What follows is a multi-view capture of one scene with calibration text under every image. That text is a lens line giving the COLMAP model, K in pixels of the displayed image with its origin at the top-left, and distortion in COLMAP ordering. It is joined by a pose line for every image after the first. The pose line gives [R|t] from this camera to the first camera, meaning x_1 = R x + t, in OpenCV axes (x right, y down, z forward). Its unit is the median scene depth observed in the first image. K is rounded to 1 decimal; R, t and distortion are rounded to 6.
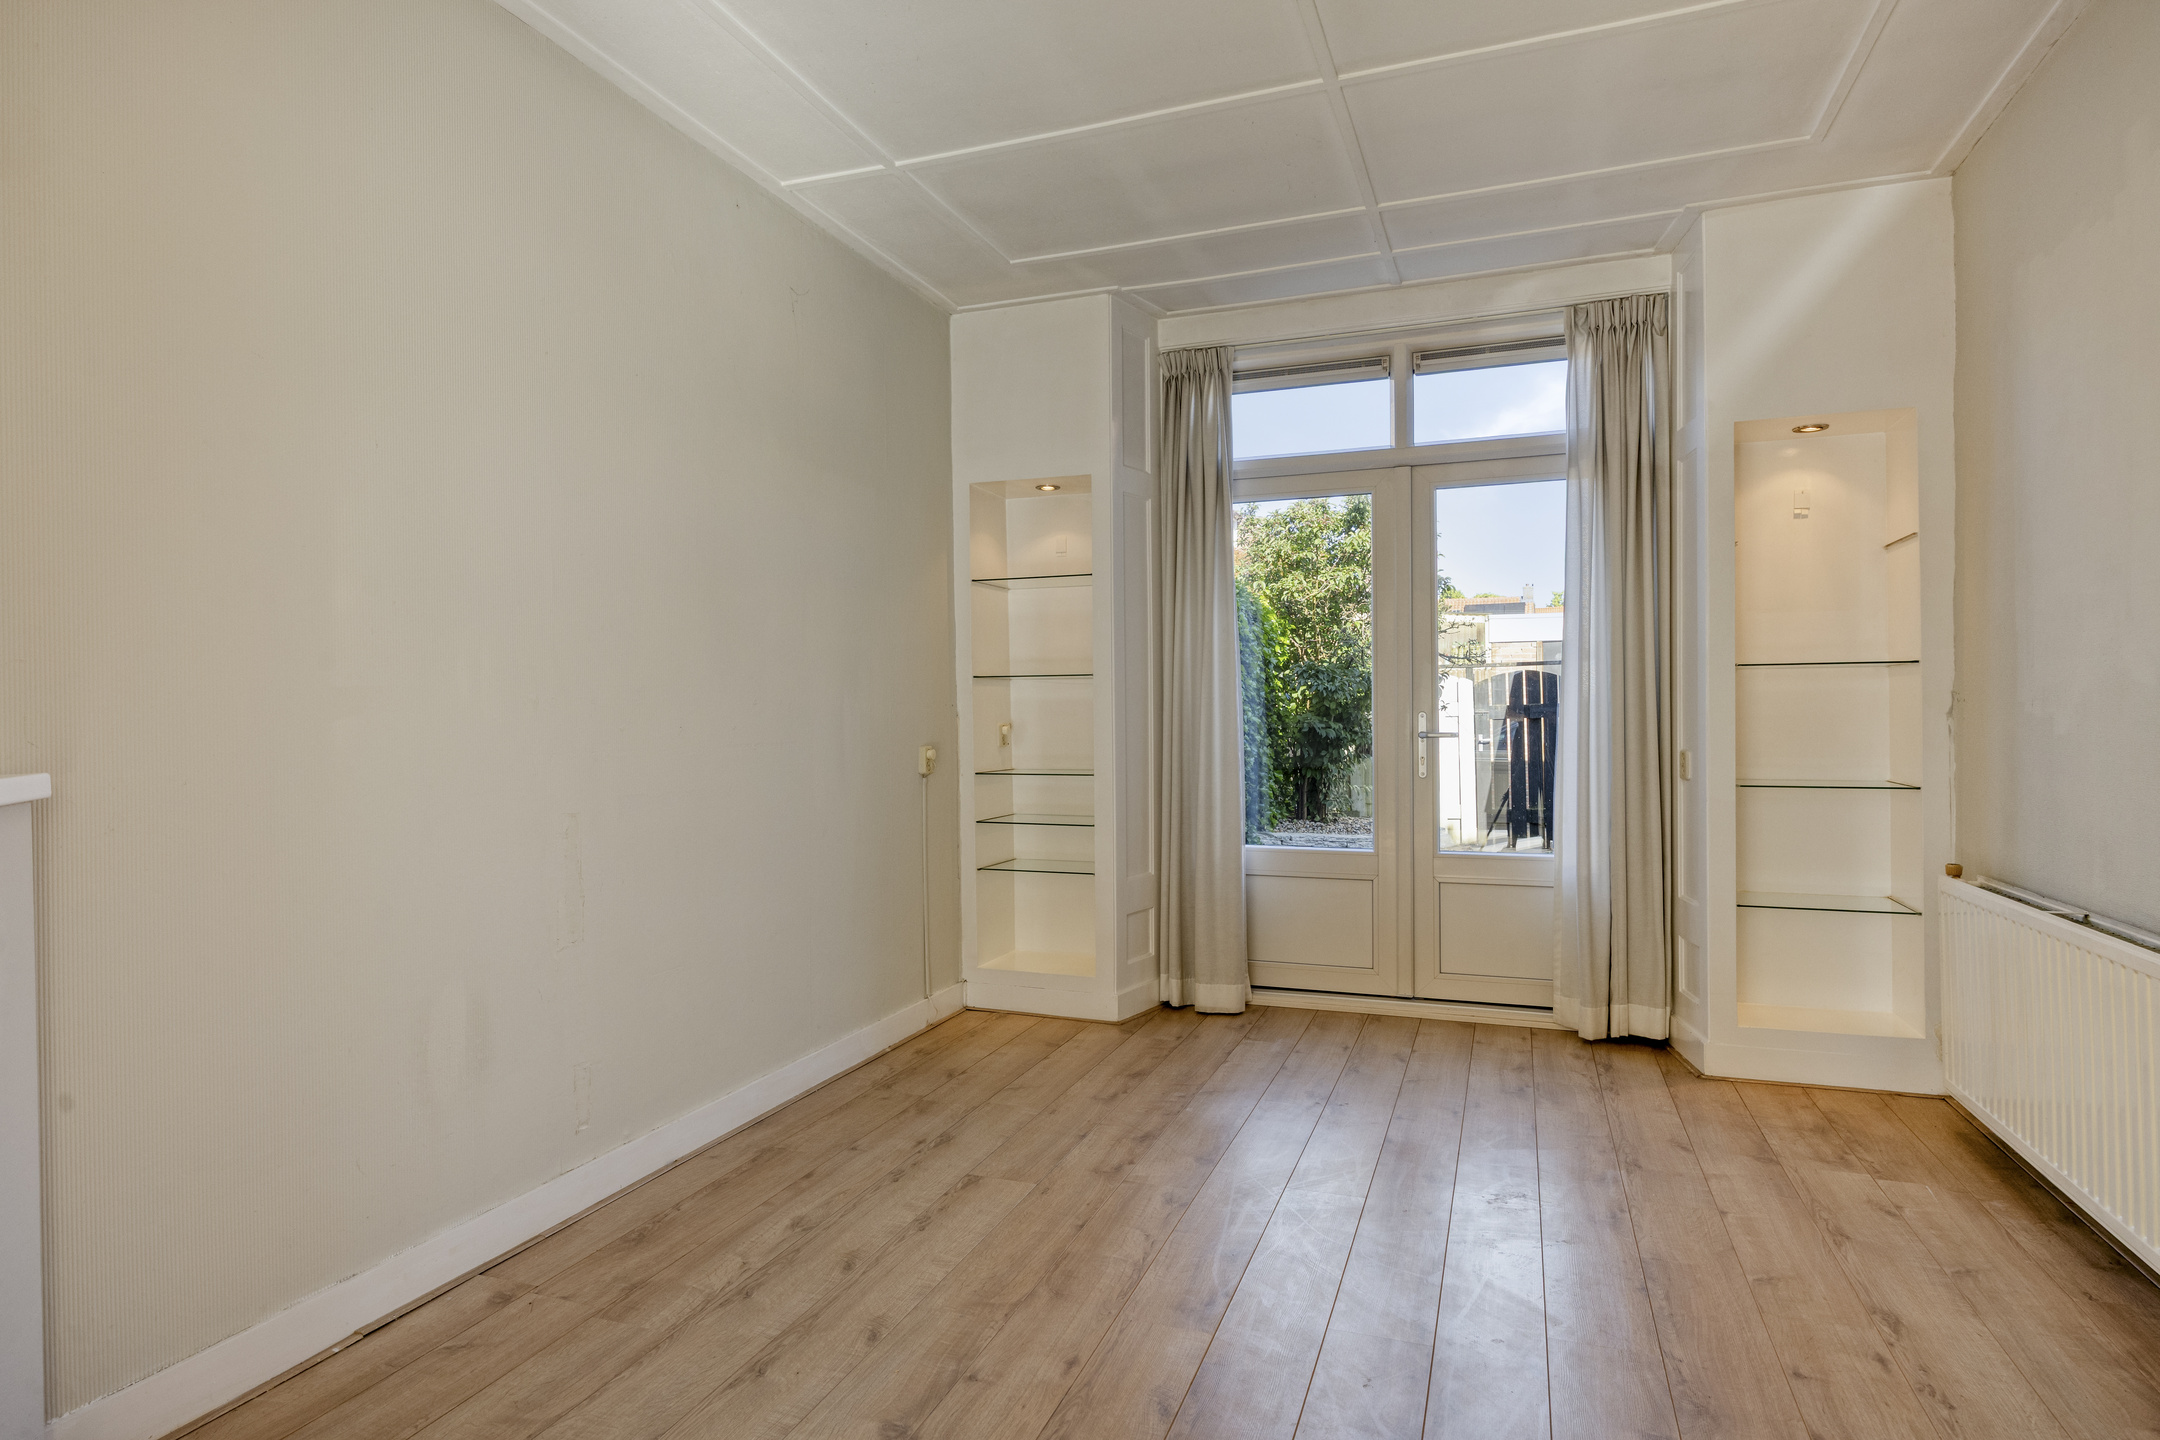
lens RADIAL K [[1211.0, 0, 1080.0], [0, 1211.0, 720.0], [0, 0, 1]] dist [0.000559, -0.001214]
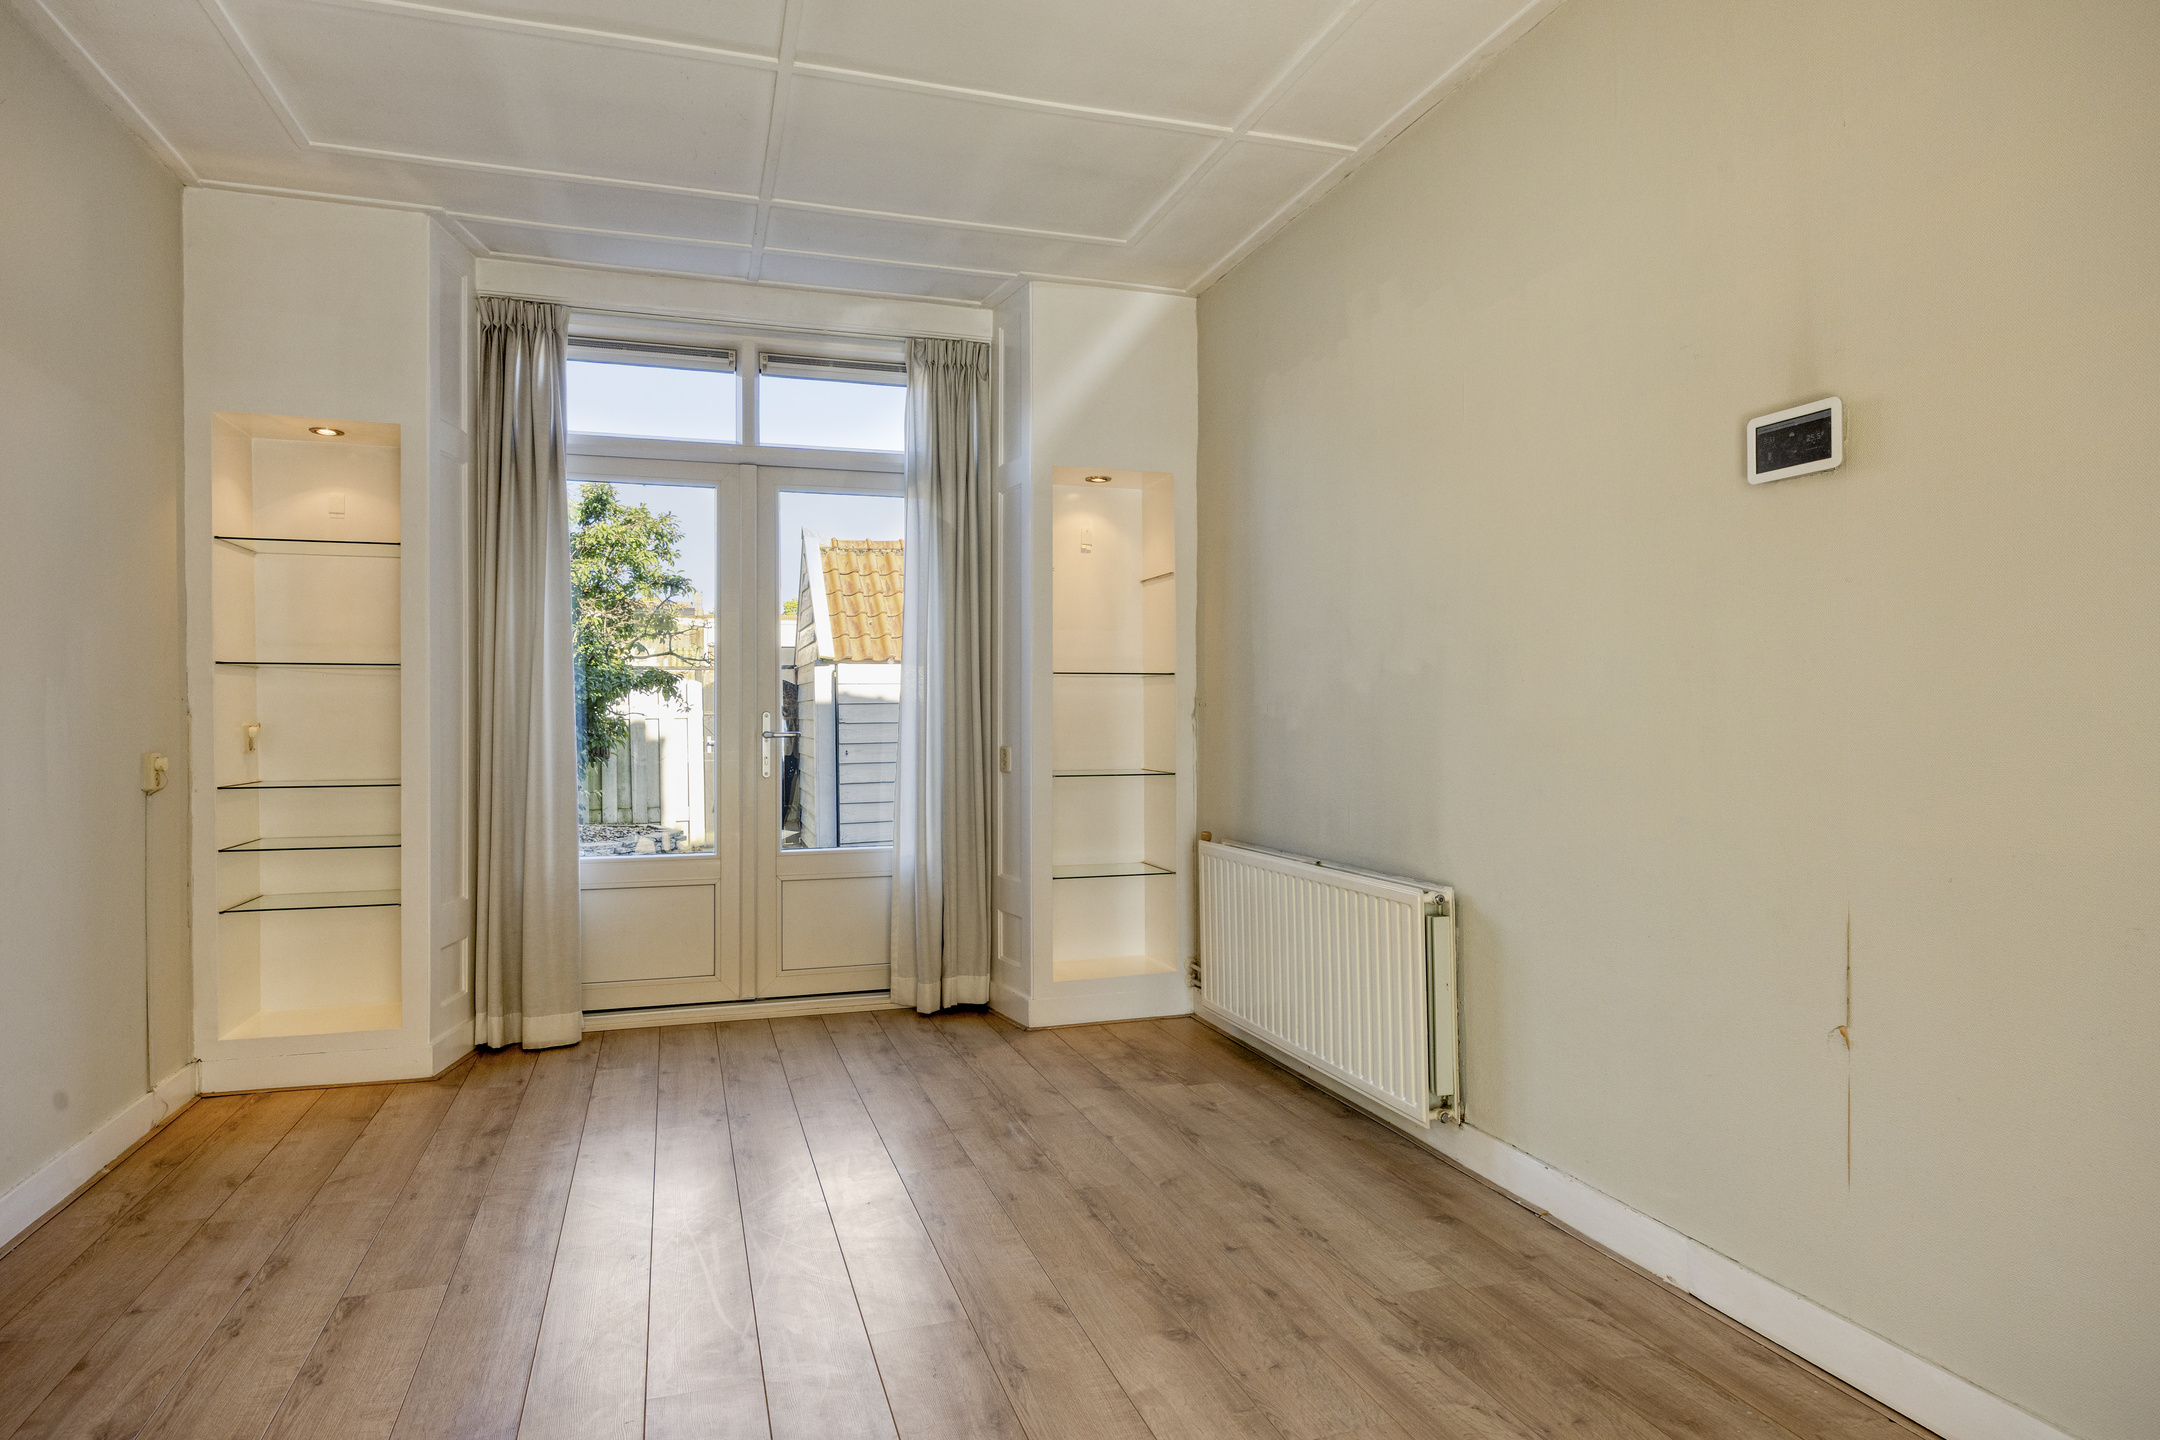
lens RADIAL K [[1197.8, 0, 1080.0], [0, 1197.8, 720.0], [0, 0, 1]] dist [-0.002804, -0.001226]
pose [[0.781904, 0.001729, 0.623396, -0.147333], [-0.000271, 0.999997, -0.002434, 0.002384], [-0.623398, 0.001734, 0.781902, 0.071510]]
